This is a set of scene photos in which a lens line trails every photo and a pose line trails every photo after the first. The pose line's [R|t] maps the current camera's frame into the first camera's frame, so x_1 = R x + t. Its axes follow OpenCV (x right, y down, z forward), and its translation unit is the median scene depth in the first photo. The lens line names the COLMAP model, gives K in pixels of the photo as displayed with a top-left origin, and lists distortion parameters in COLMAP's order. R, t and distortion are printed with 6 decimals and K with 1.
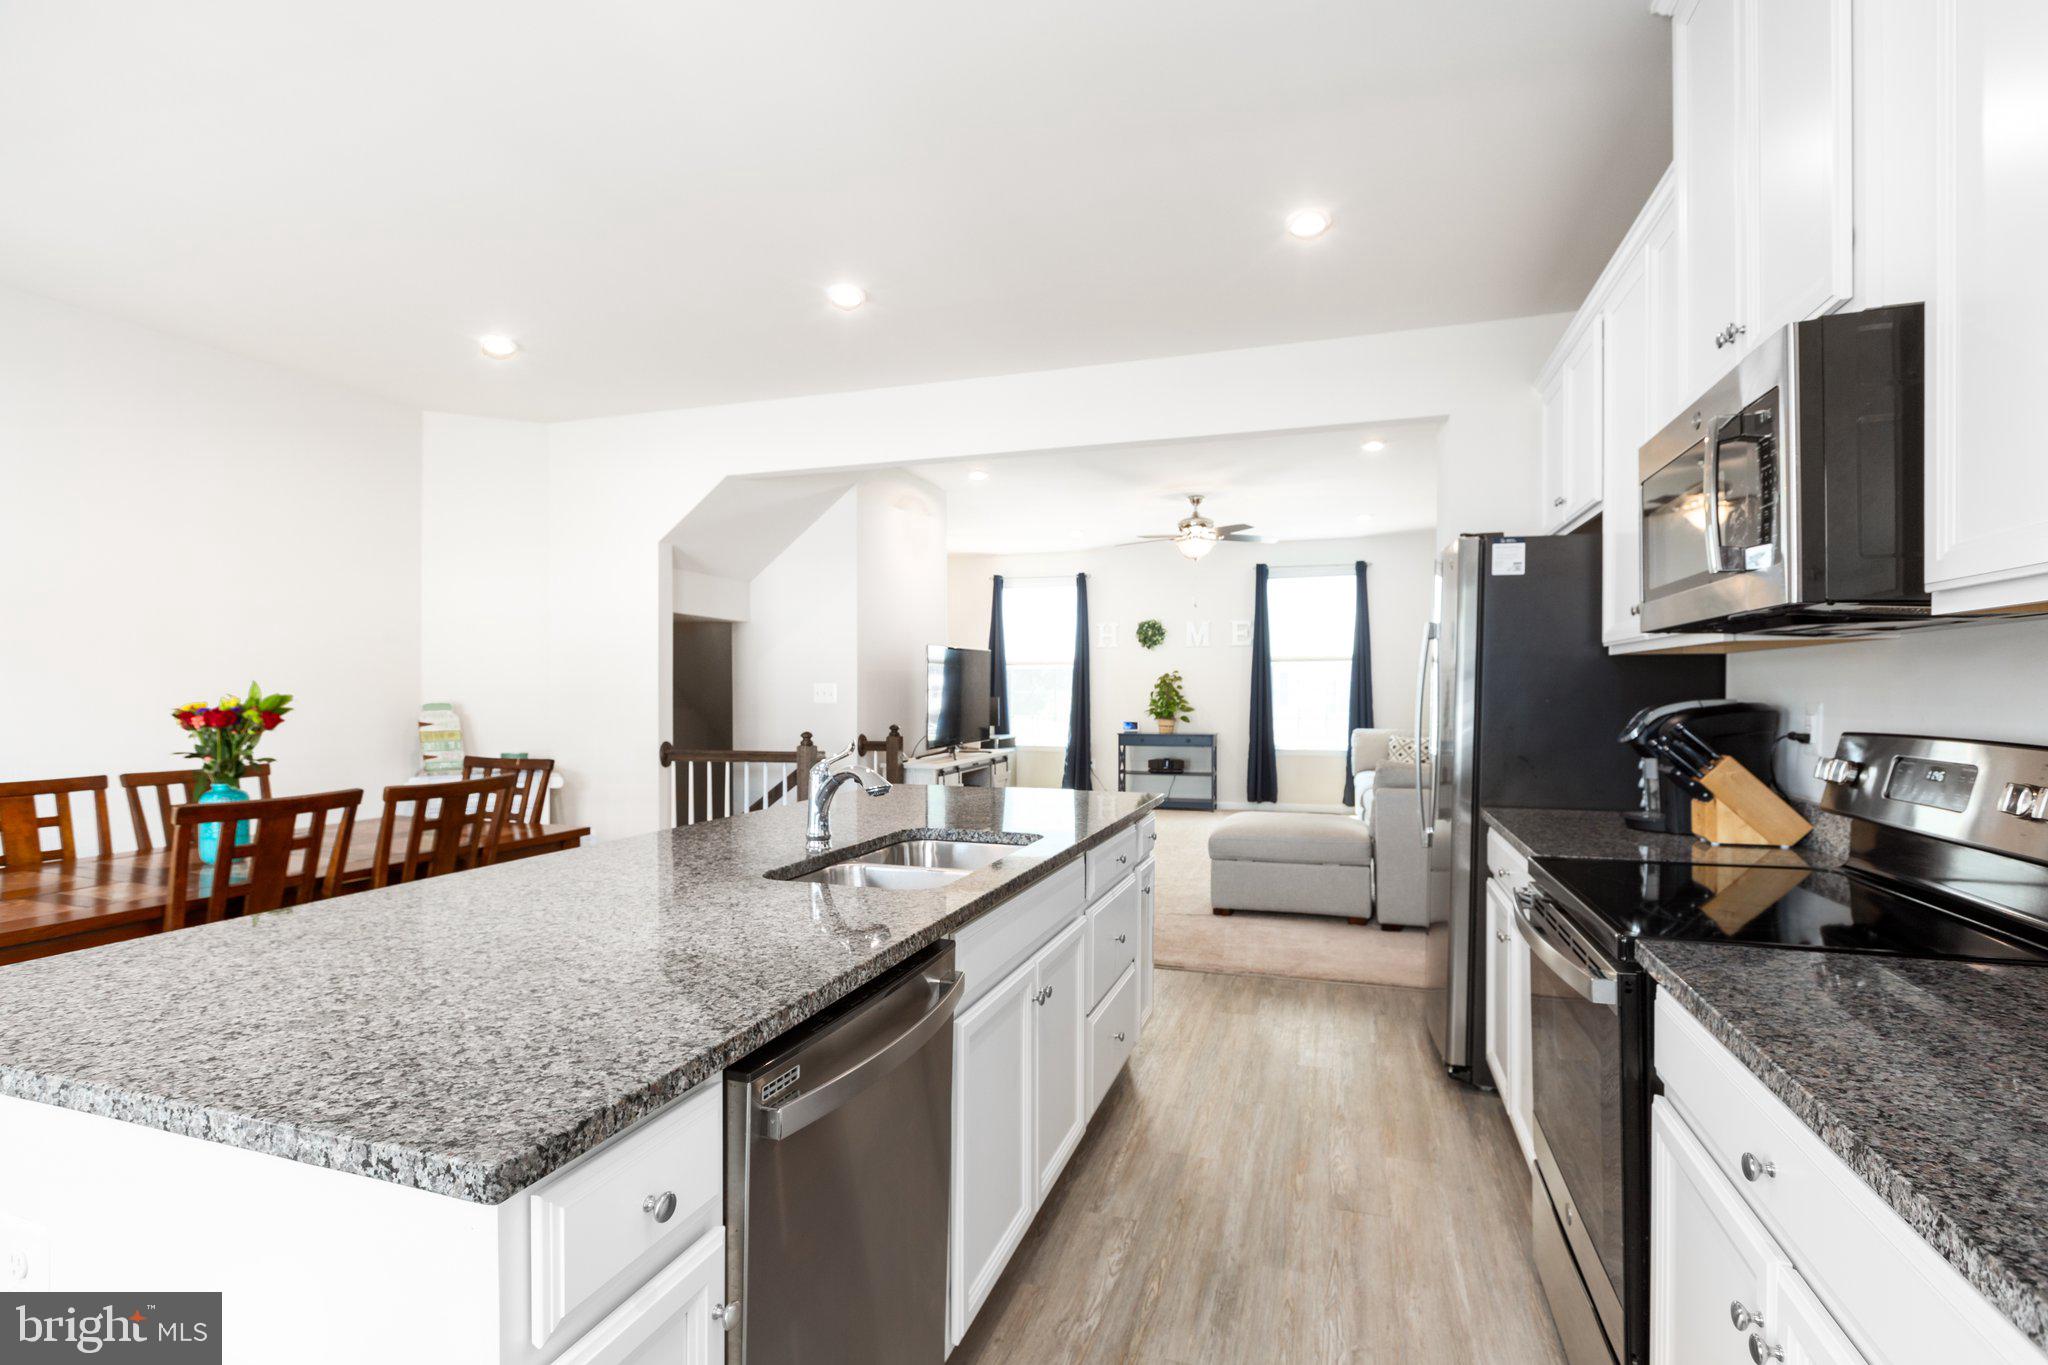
lens RADIAL K [[969.1, 0, 1024.0], [0, 969.1, 682.5], [0, 0, 1]] dist [0.001515, 0.000313]
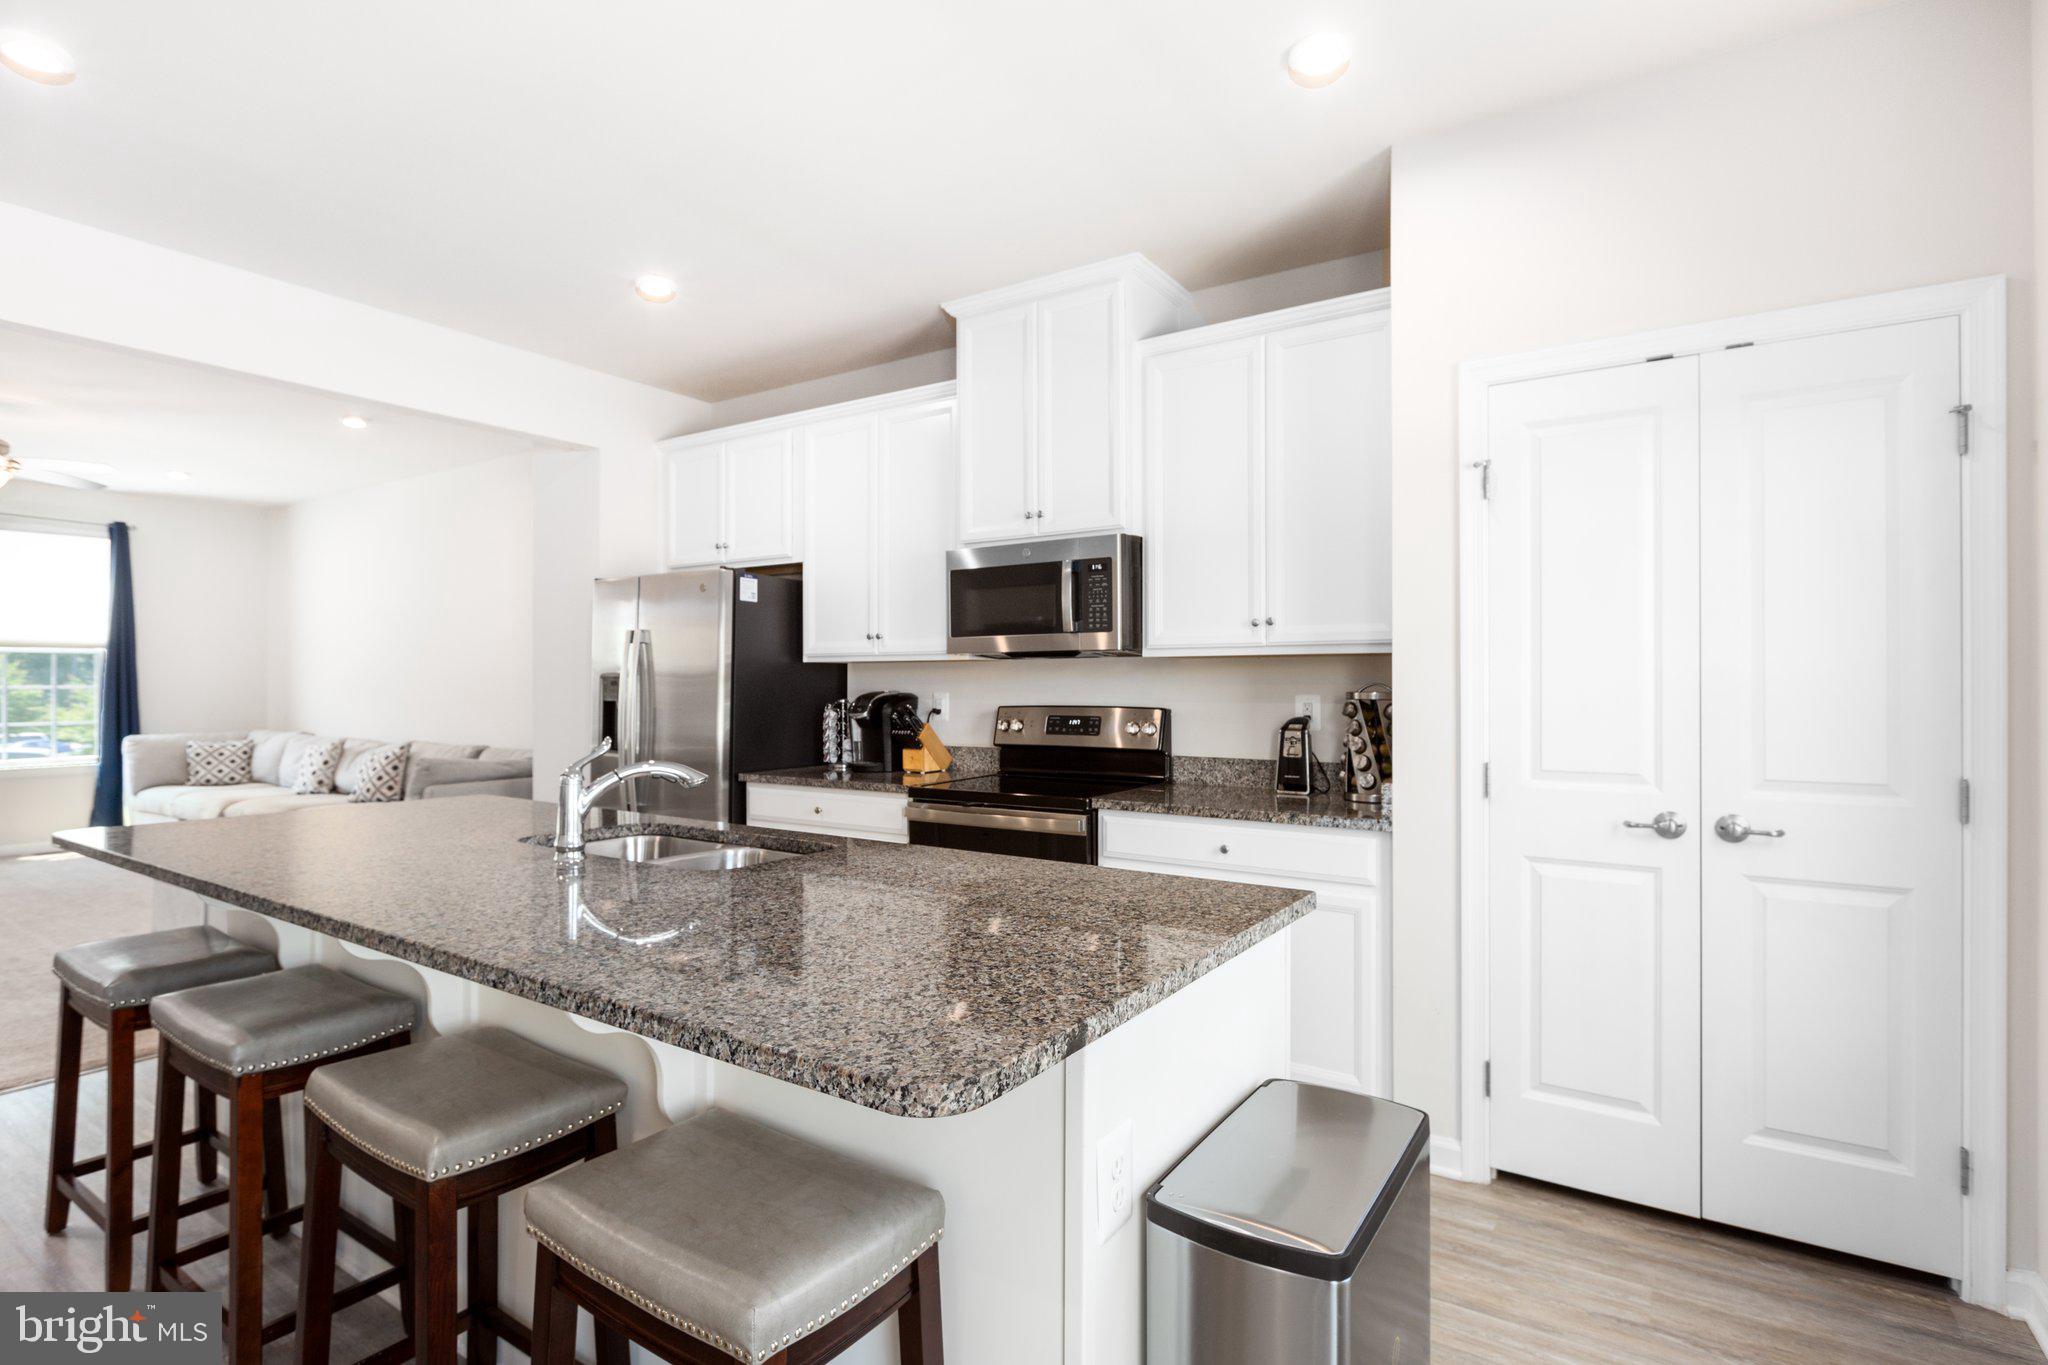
lens RADIAL K [[995.1, 0, 1024.0], [0, 995.1, 682.5], [0, 0, 1]] dist [-0.003257, -0.000118]
pose [[0.264882, 0.001029, 0.964280, -0.741914], [-0.005887, 0.999983, 0.000550, -0.000056], [-0.964263, -0.005823, 0.264883, 0.253894]]
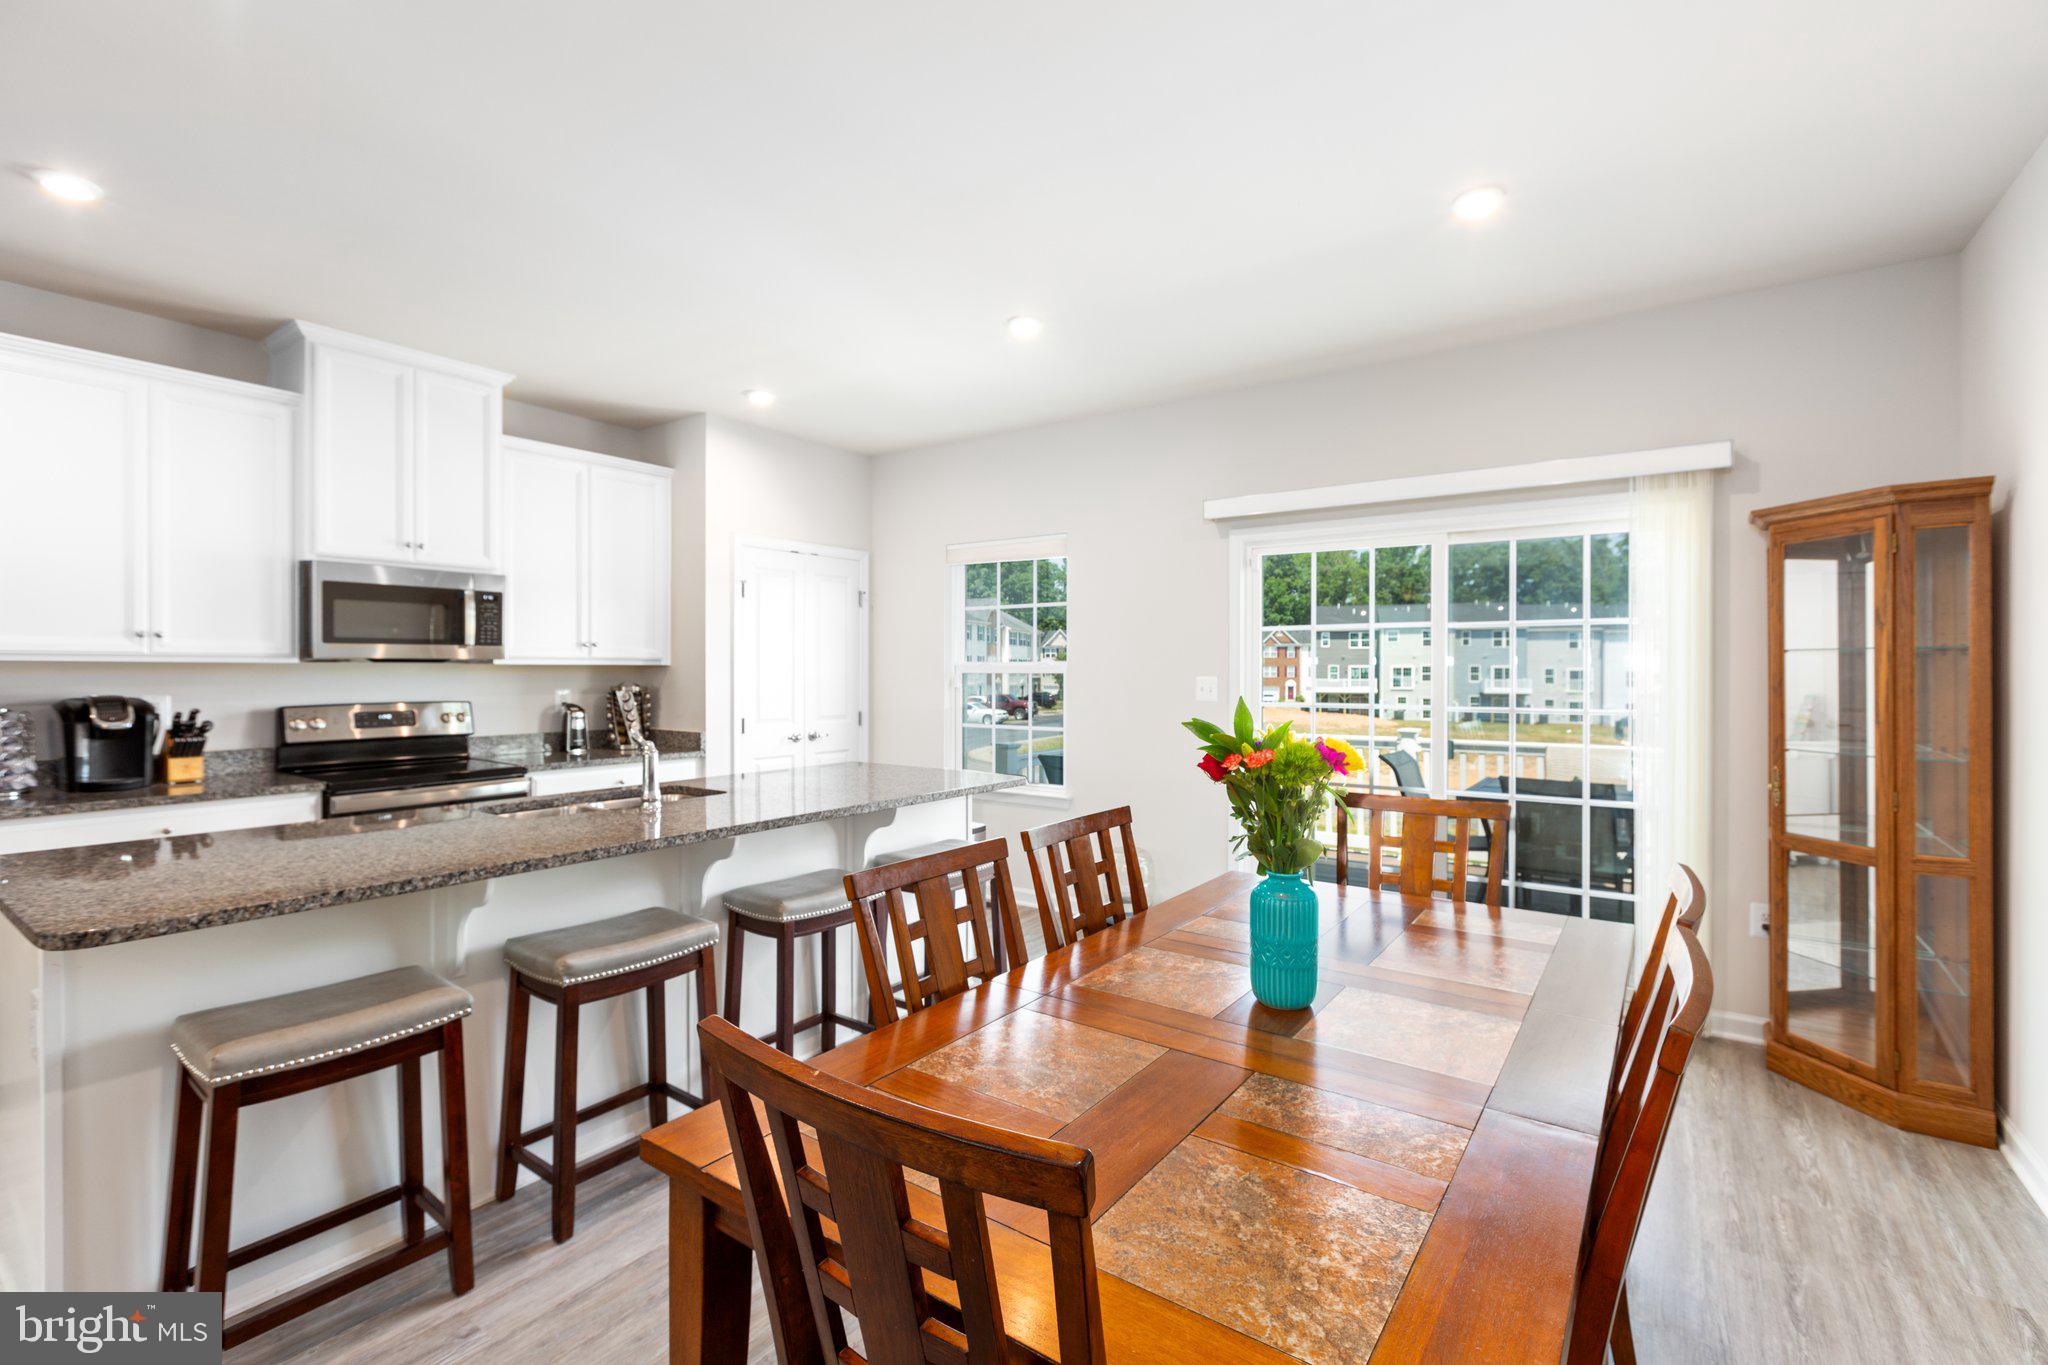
lens RADIAL K [[940.0, 0, 1024.0], [0, 940.0, 682.5], [0, 0, 1]] dist [0.000086, -0.000791]
pose [[-0.958096, -0.002897, 0.286433, -0.827505], [-0.001650, 0.999988, 0.004596, -0.009149], [-0.286443, 0.003931, -0.958089, 1.624045]]
